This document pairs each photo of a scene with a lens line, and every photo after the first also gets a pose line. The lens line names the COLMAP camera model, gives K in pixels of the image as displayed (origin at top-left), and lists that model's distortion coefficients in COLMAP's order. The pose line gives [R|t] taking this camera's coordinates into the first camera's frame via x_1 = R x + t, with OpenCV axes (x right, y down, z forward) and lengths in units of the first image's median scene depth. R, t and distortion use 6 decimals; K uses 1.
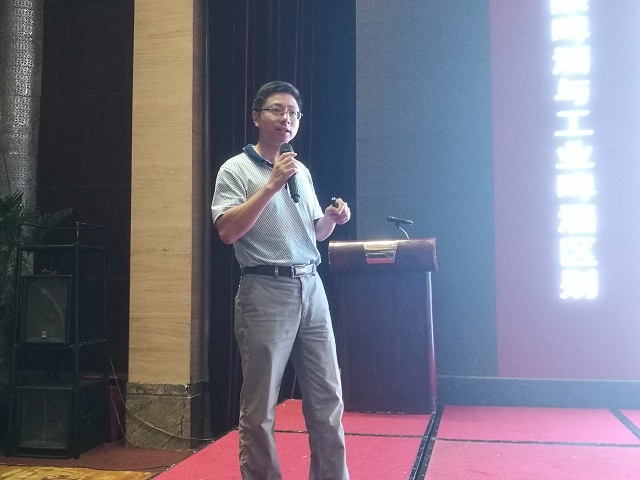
lens RADIAL K [[670.7, 0, 321.3], [0, 670.7, 239.3], [0, 0, 1]] dist [0.122097, 0.000000]
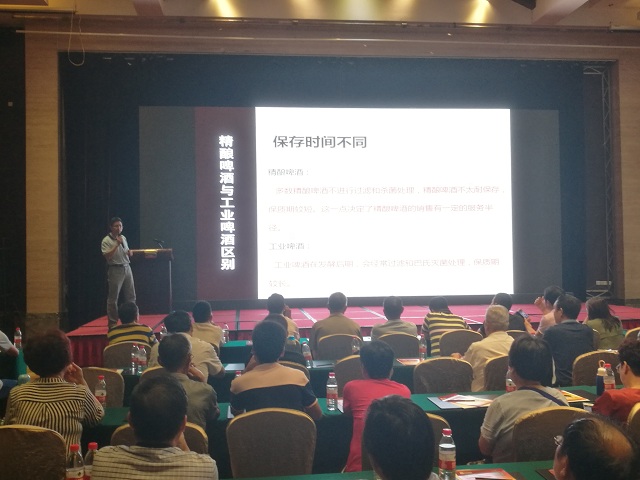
lens RADIAL K [[670.7, 0, 323.7], [0, 670.7, 240.7], [0, 0, 1]] dist [0.122097, 0.000000]
pose [[0.954357, -0.004397, 0.298637, -0.049697], [-0.009406, 0.998953, 0.044765, -0.144460], [-0.298522, -0.045531, 0.953316, -1.587173]]
